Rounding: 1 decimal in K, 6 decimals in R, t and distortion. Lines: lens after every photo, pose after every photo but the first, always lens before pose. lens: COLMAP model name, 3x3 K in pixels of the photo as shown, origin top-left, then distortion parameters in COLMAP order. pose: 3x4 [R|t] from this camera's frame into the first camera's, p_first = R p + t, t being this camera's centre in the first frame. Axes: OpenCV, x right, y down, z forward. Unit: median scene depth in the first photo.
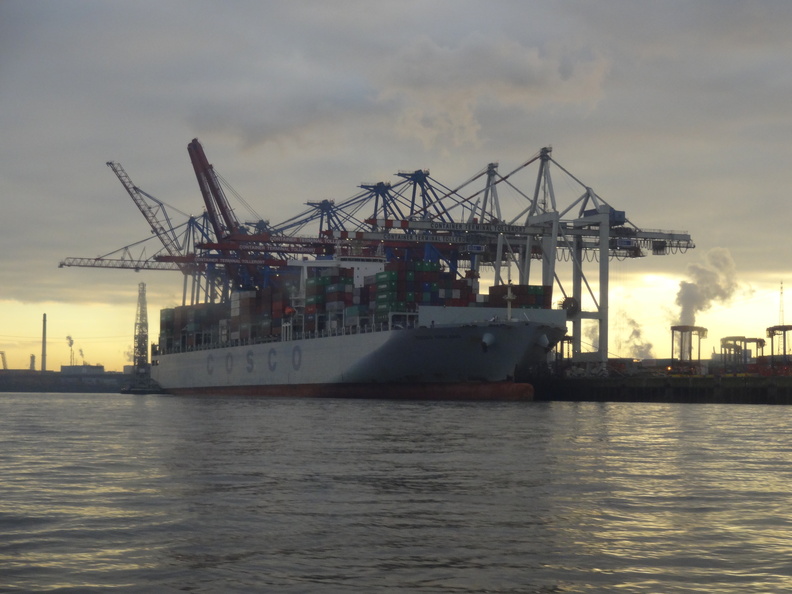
lens RADIAL K [[1998.2, 0, 425.1], [0, 1998.2, 333.2], [0, 0, 1]] dist [0.003336, 0.000000]
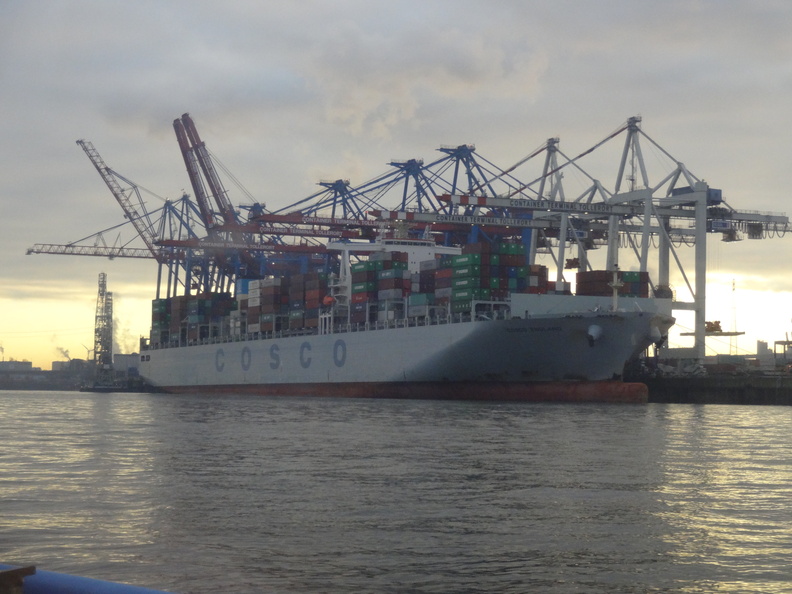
lens RADIAL K [[1998.2, 0, 397.2], [0, 1998.2, 293.3], [0, 0, 1]] dist [0.003336, 0.000000]
pose [[0.999054, 0.005383, 0.043159, -0.075784], [-0.004563, 0.999807, -0.019087, 0.002603], [-0.043253, 0.018872, 0.998886, 0.109185]]
